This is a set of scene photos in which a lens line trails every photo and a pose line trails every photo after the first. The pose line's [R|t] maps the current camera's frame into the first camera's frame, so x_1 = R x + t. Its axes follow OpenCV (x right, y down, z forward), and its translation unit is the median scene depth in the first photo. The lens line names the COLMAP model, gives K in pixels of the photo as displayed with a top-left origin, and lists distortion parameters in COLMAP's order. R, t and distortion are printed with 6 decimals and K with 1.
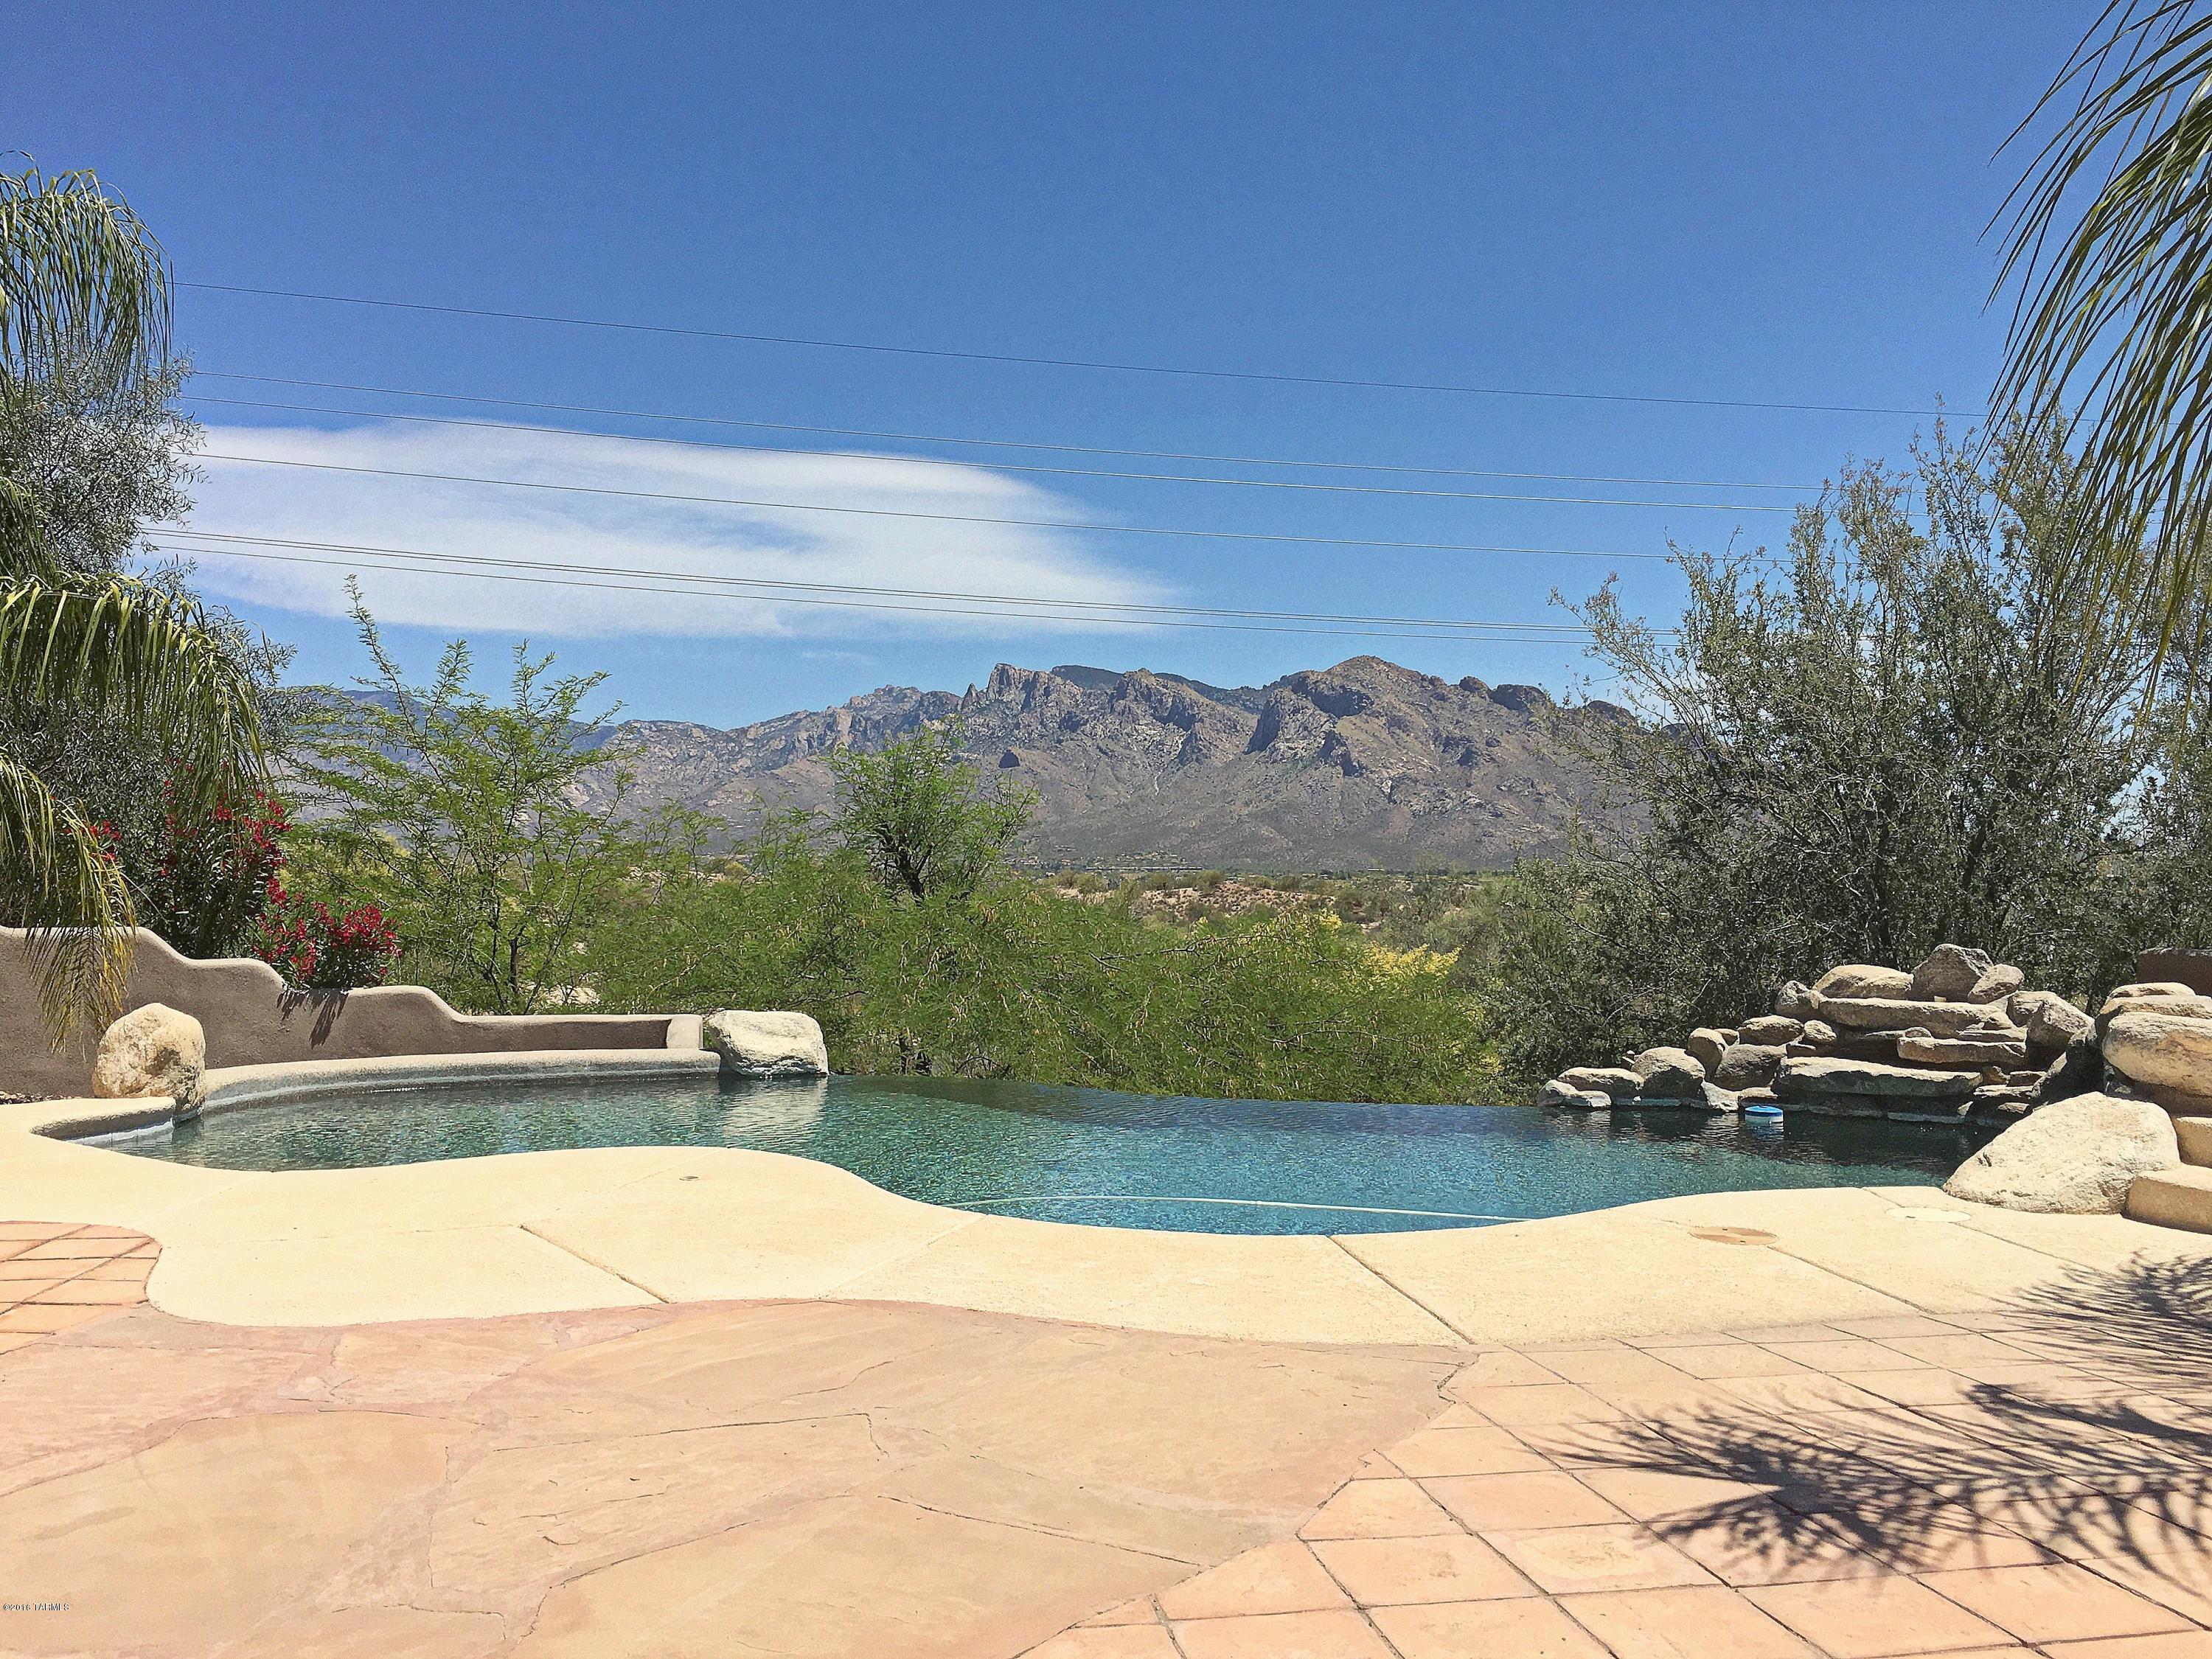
lens RADIAL K [[1879.6, 0, 1128.4], [0, 1879.6, 840.4], [0, 0, 1]] dist [0.041223, 0.019093]
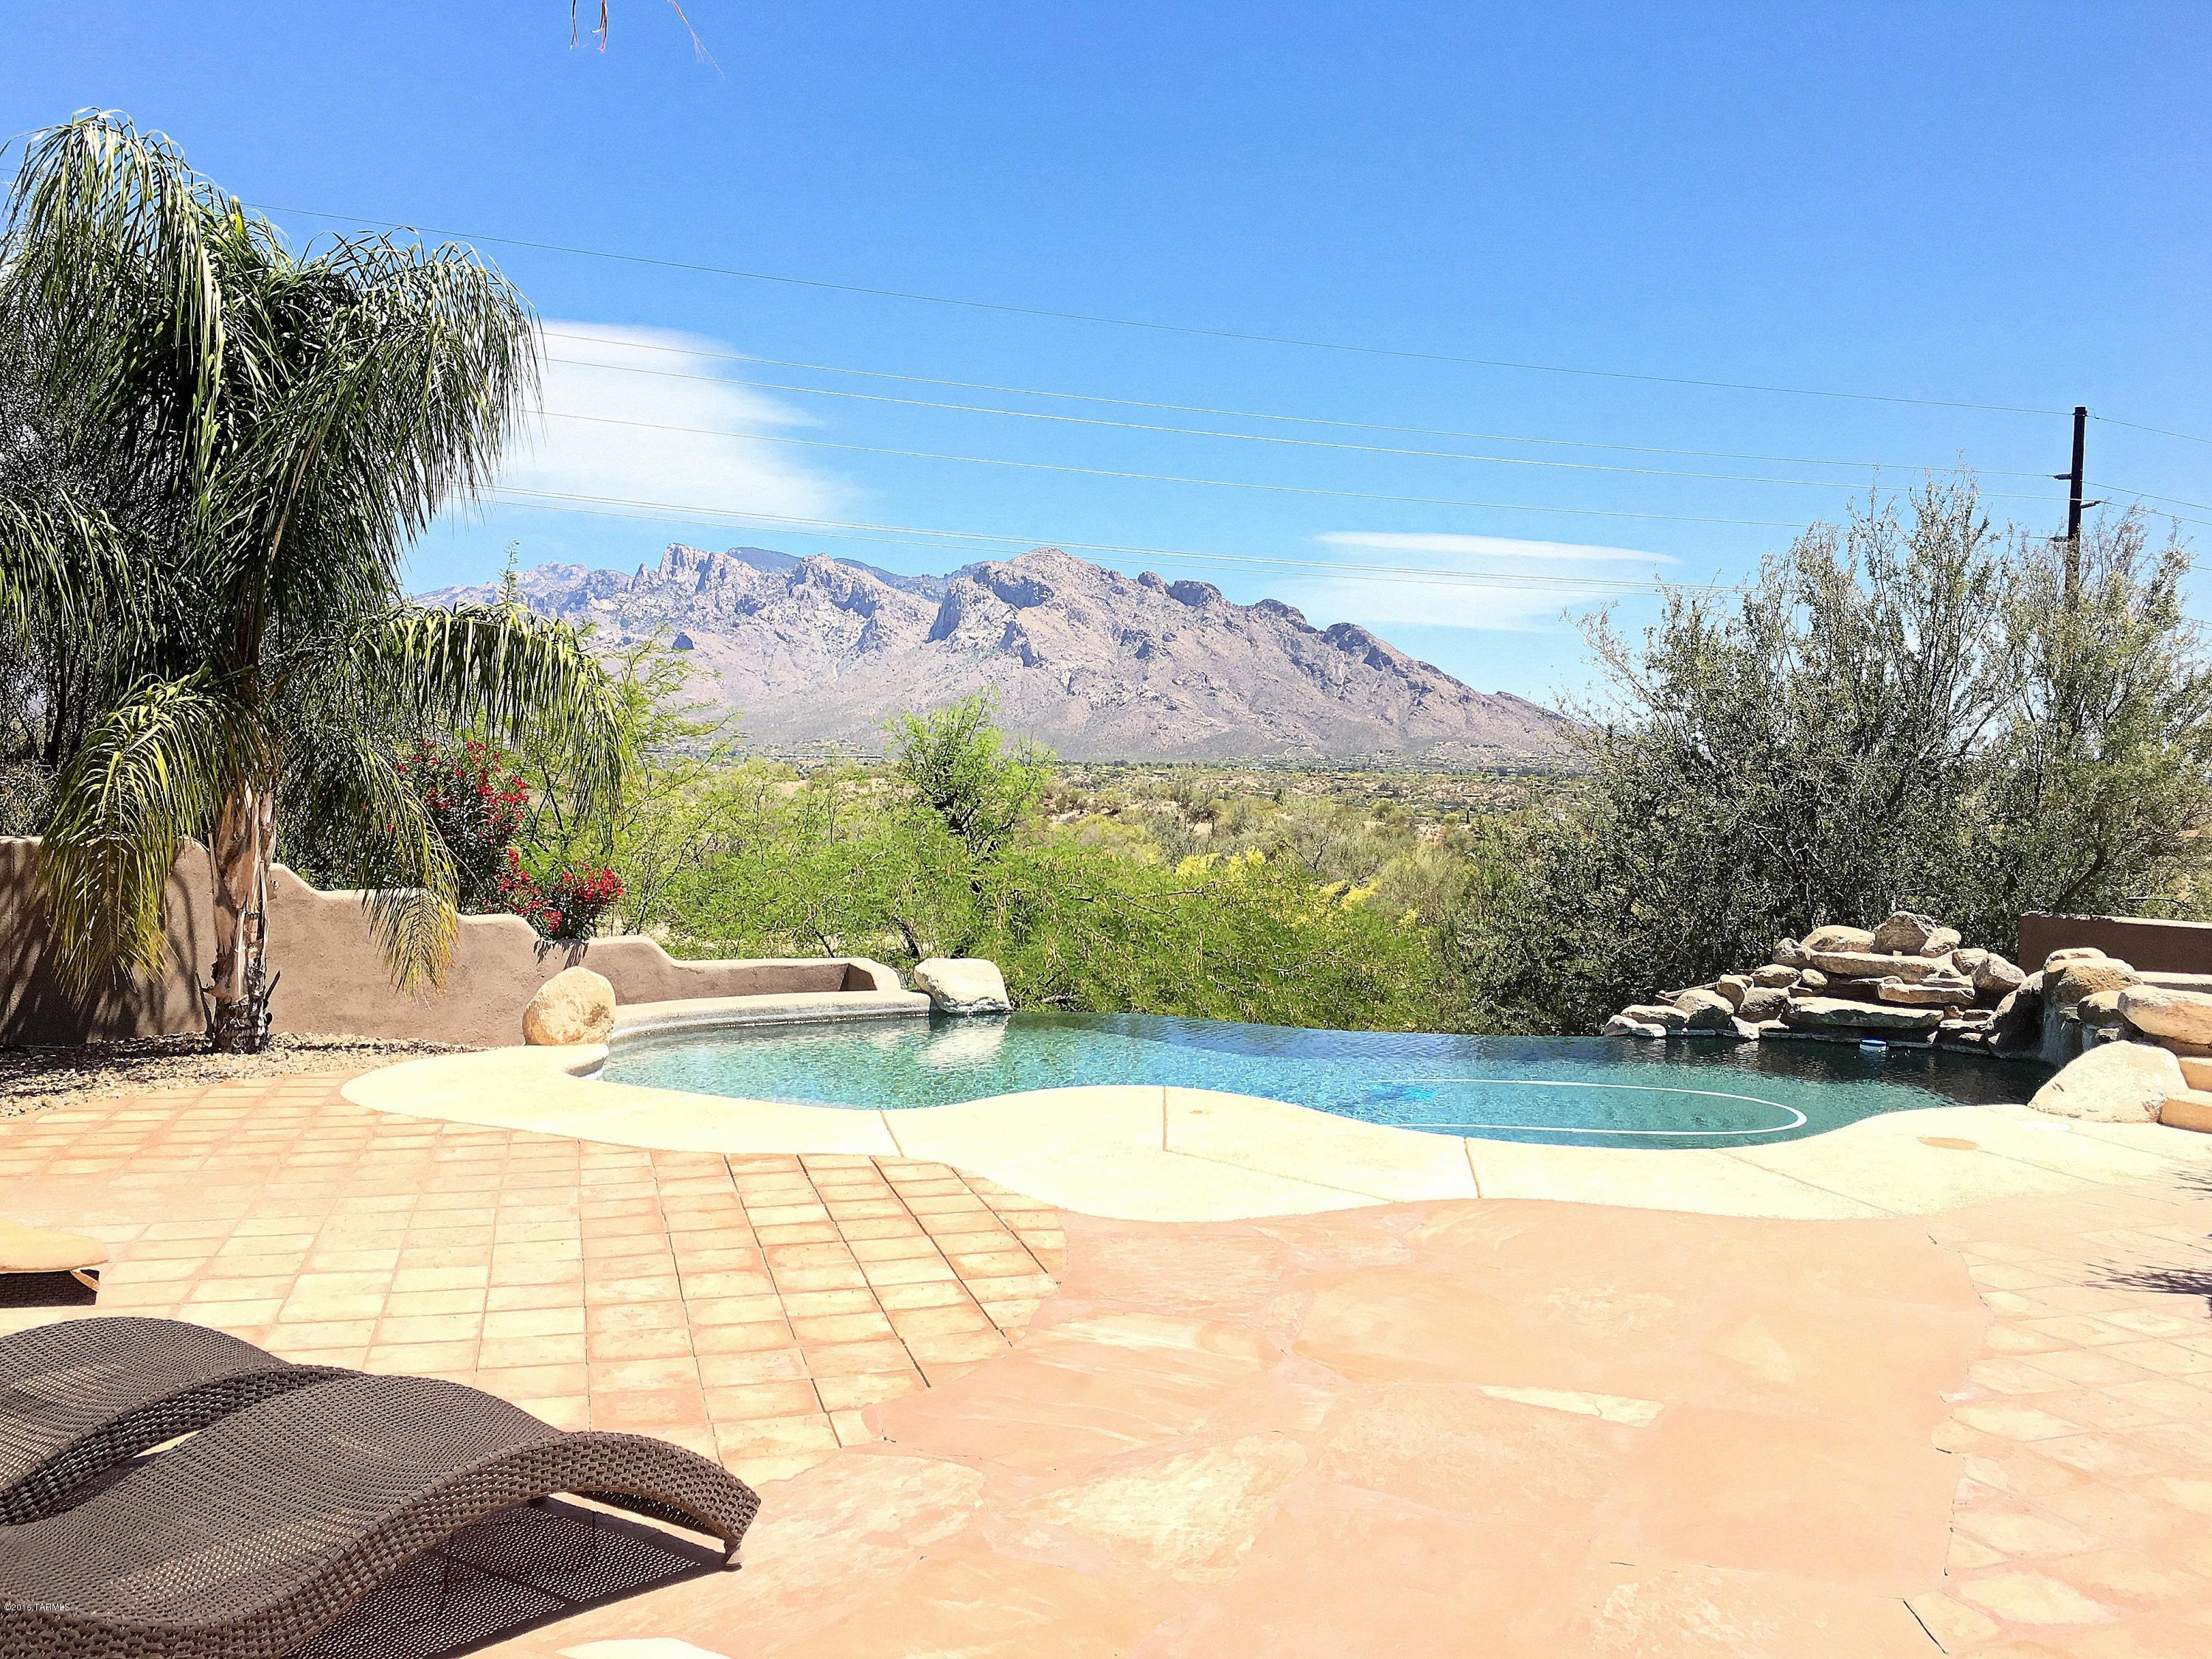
lens RADIAL K [[1879.6, 0, 1104.8], [0, 1879.6, 822.6], [0, 0, 1]] dist [0.041223, 0.019093]
pose [[0.986367, 0.007118, 0.164406, -0.300061], [-0.015470, 0.998650, 0.049578, -0.057427], [-0.163831, -0.051446, 0.985146, -0.192341]]
